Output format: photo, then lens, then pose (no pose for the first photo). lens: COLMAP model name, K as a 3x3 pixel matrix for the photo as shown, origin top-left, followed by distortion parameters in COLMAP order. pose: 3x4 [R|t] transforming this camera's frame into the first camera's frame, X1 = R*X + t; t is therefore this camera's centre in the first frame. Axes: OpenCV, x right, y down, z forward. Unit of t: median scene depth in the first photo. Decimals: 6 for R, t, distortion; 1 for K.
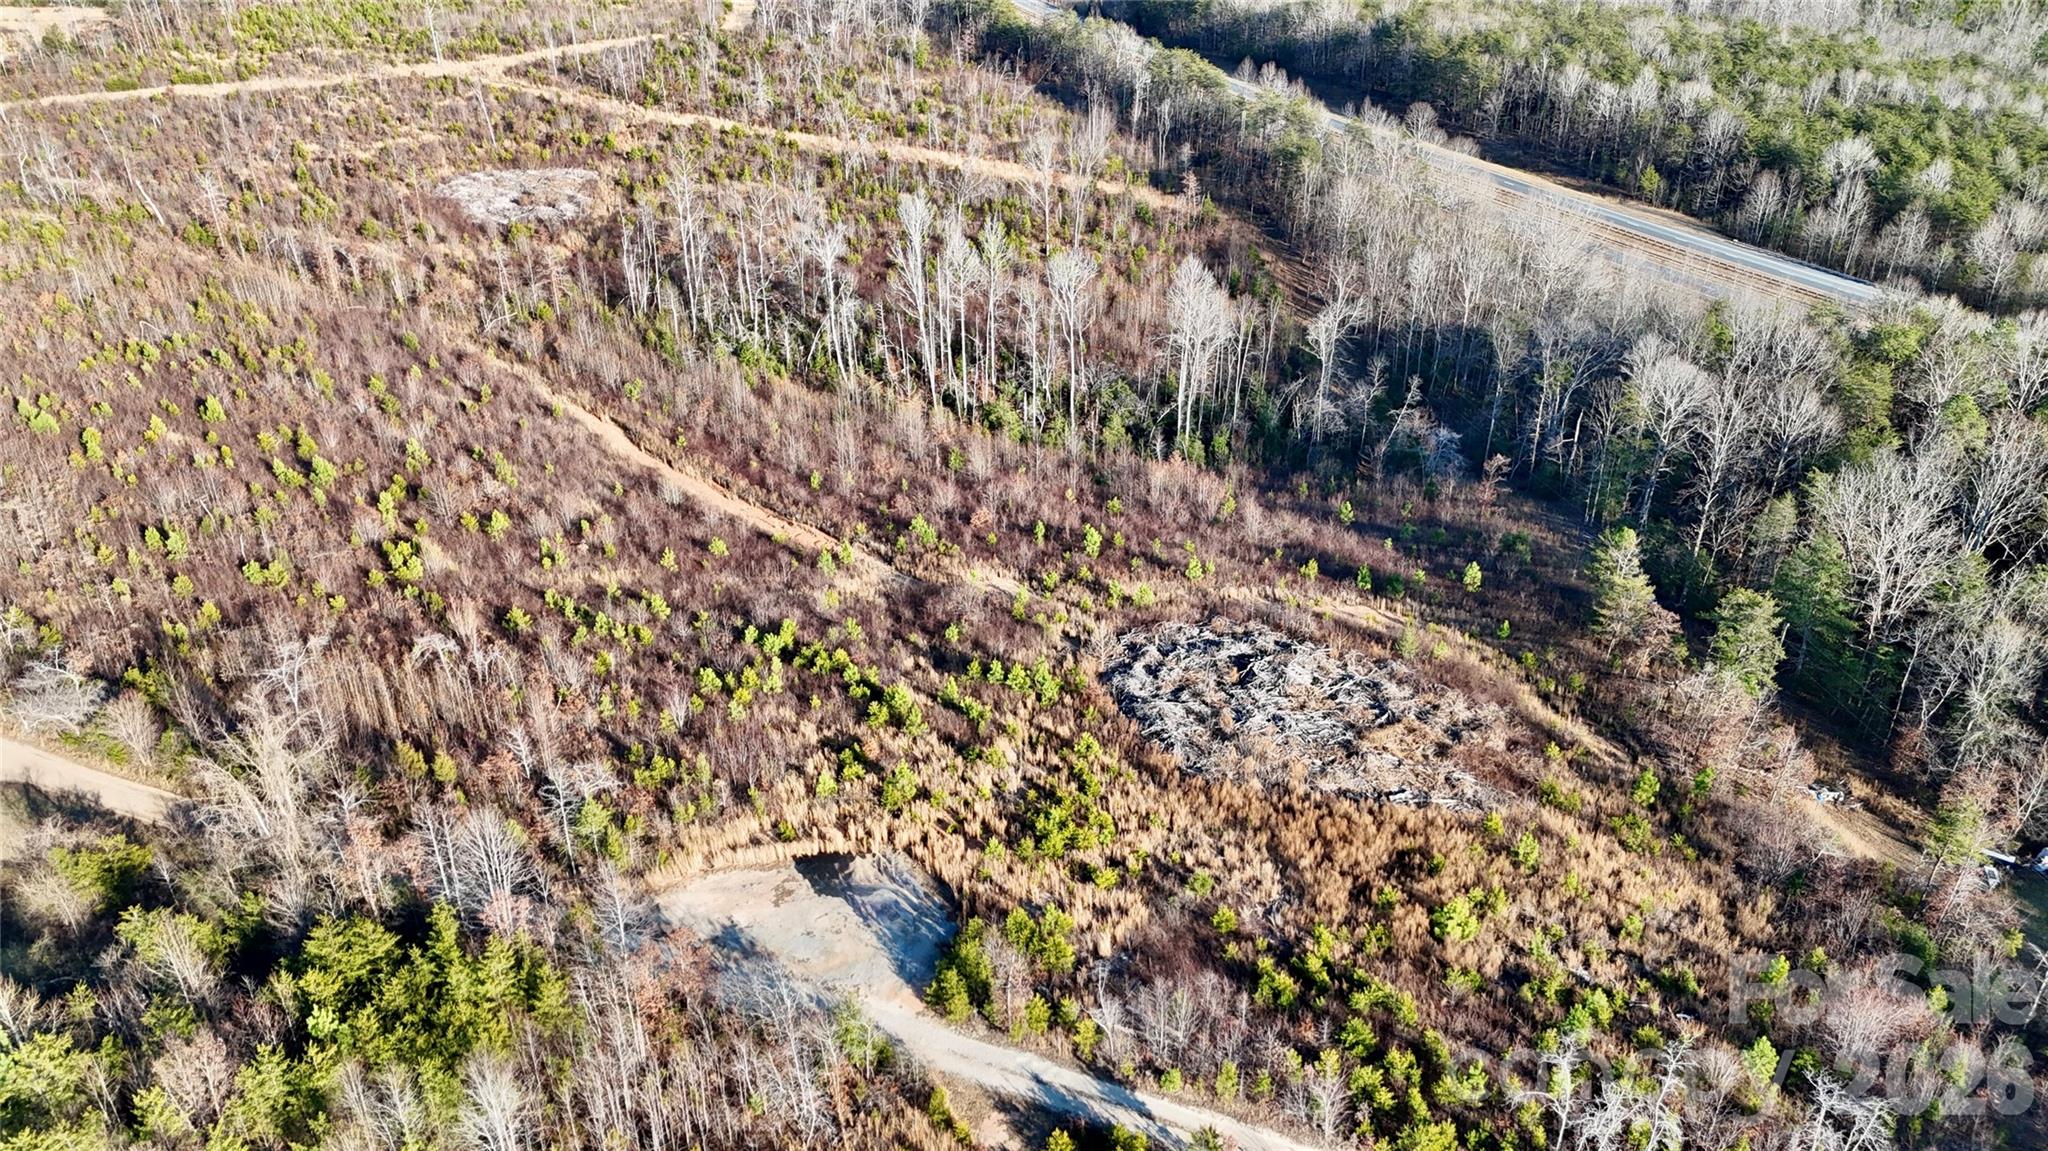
lens RADIAL K [[1525.7, 0, 1027.5], [0, 1525.7, 596.0], [0, 0, 1]] dist [0.091303, -0.079504]
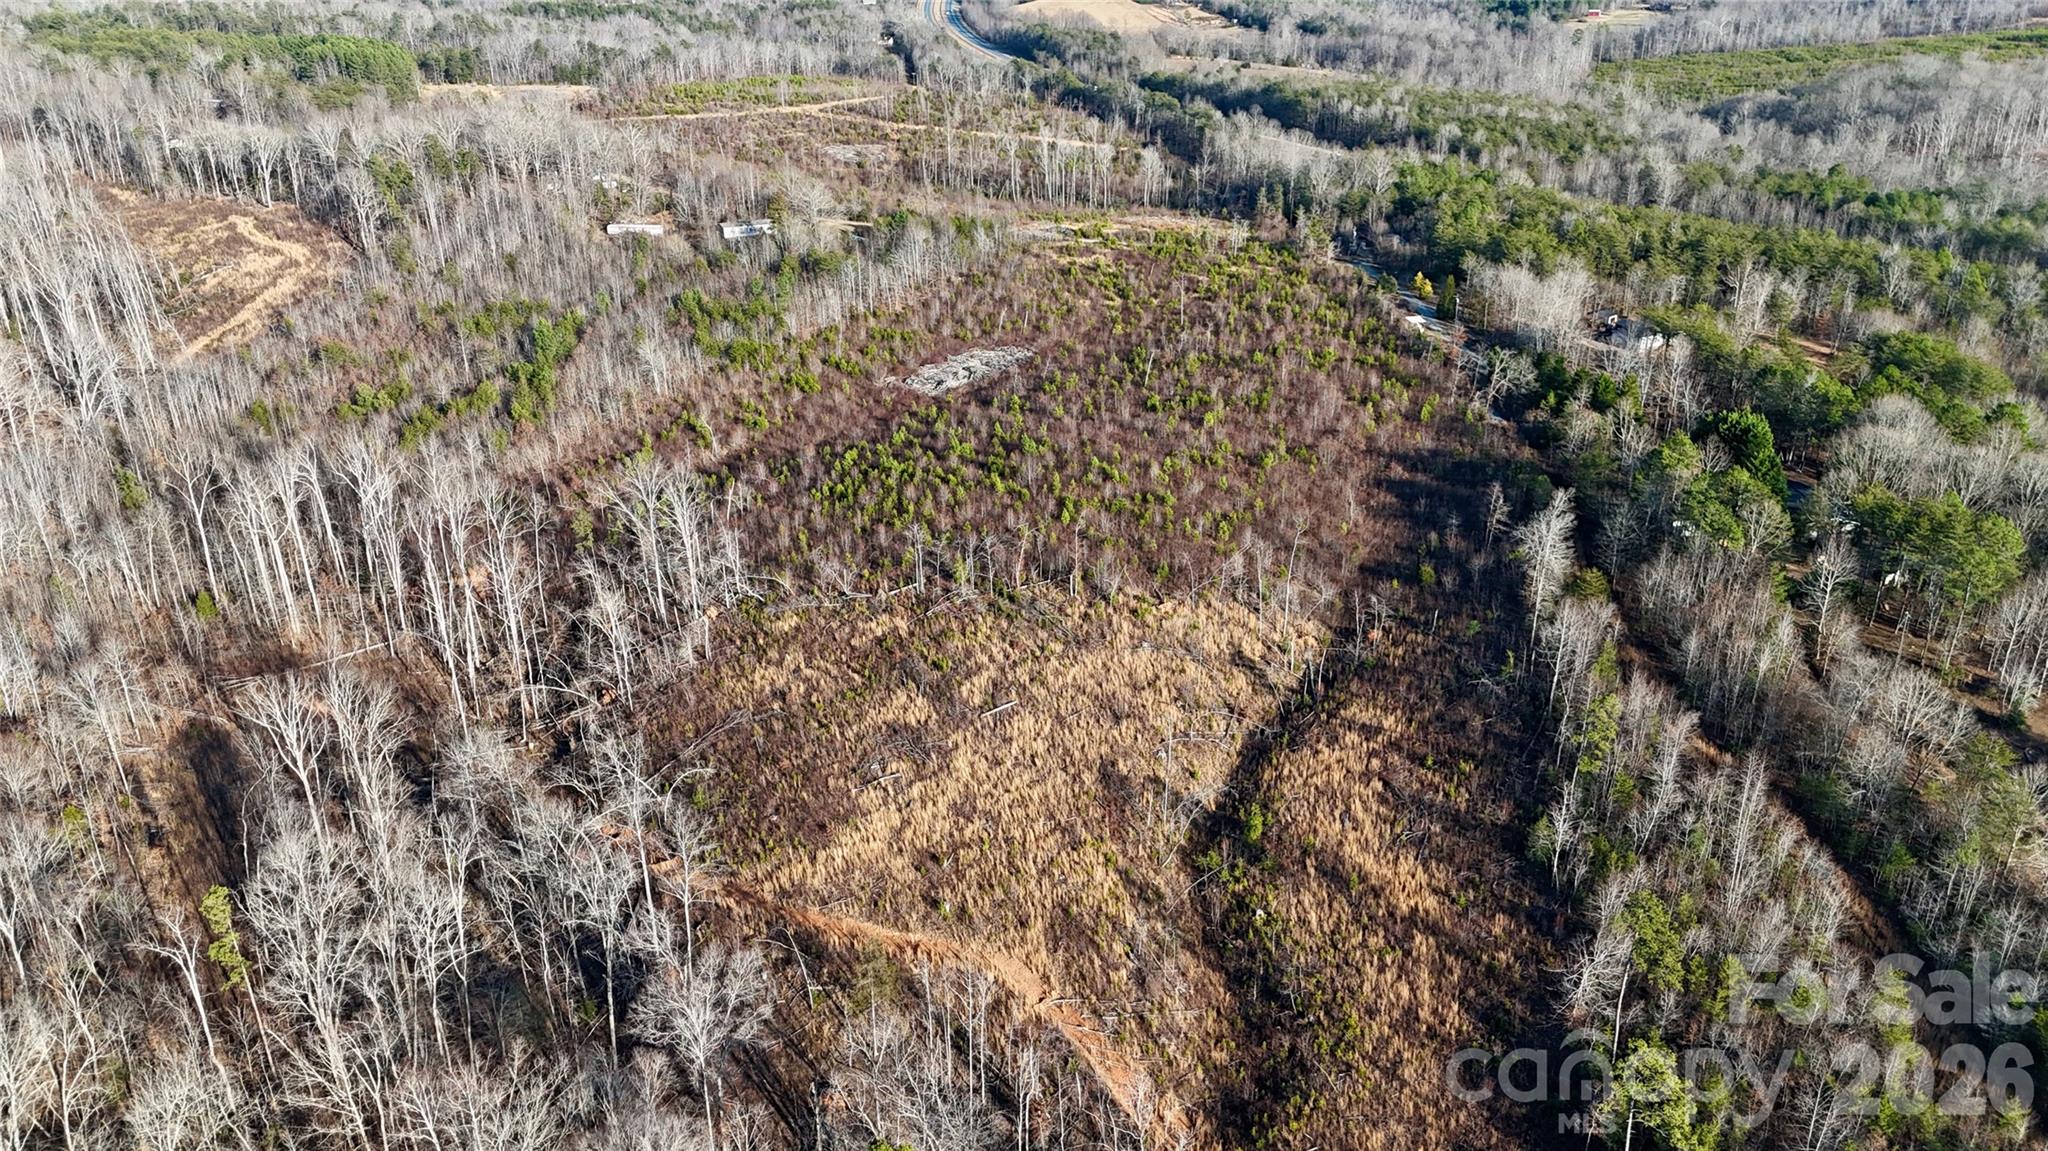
lens RADIAL K [[1525.7, 0, 1021.5], [0, 1525.7, 578.7], [0, 0, 1]] dist [0.091303, -0.079504]
pose [[0.999556, 0.006834, -0.029009, -0.039309], [-0.009432, 0.995863, -0.090381, 0.889908], [0.028271, 0.090614, 0.995485, -1.848125]]
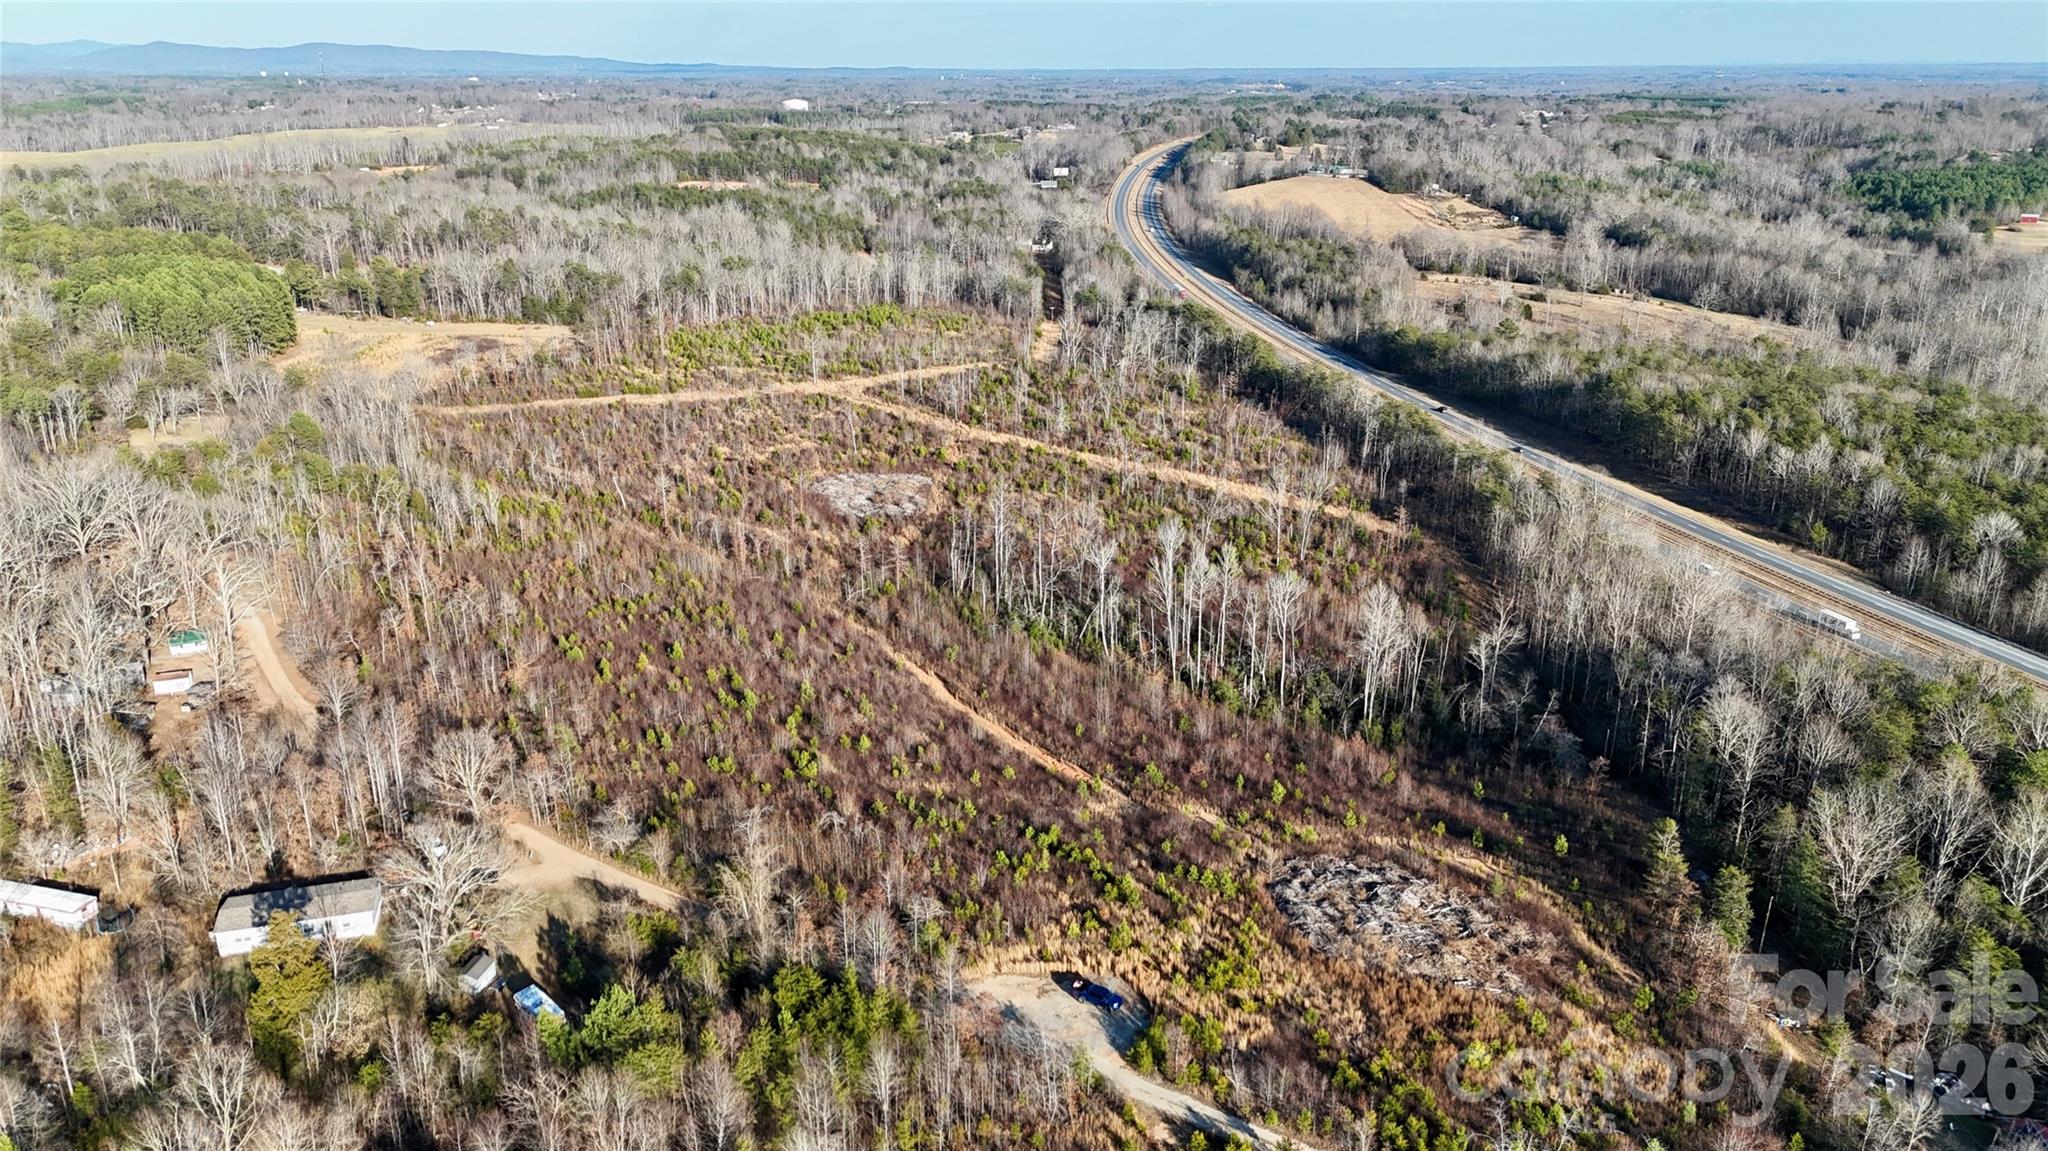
lens RADIAL K [[1525.7, 0, 1014.4], [0, 1525.7, 577.5], [0, 0, 1]] dist [0.091303, -0.079504]
pose [[0.981796, 0.063435, -0.179034, 0.039233], [-0.094052, 0.981277, -0.168078, 0.024402], [0.165020, 0.181856, 0.969380, -0.353320]]
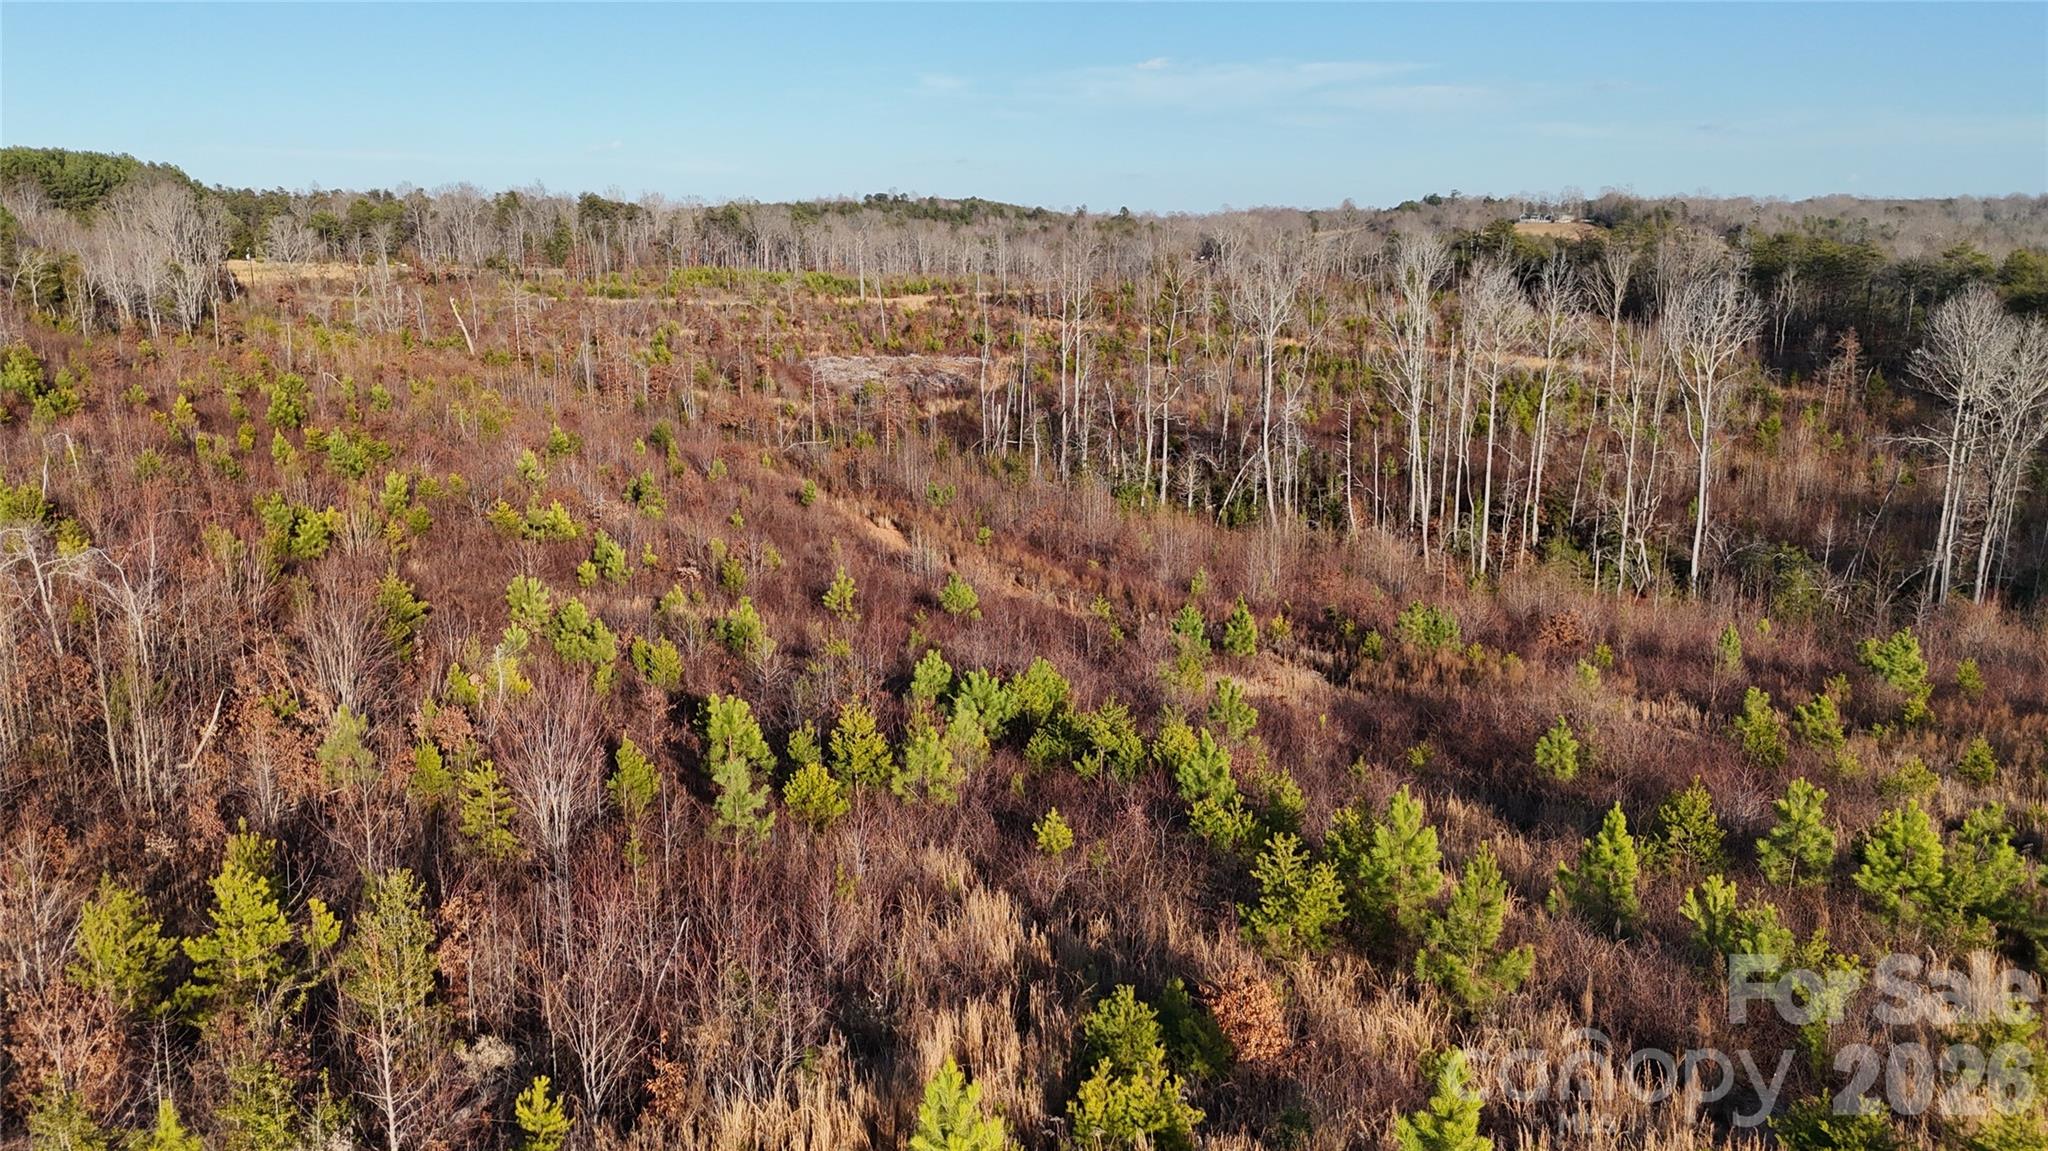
lens RADIAL K [[1525.7, 0, 1024.3], [0, 1525.7, 575.4], [0, 0, 1]] dist [0.091303, -0.079504]
pose [[0.956916, 0.058445, -0.284422, -0.049974], [-0.136362, 0.955251, -0.262489, 0.066235], [0.256353, 0.289965, 0.922065, 0.514396]]
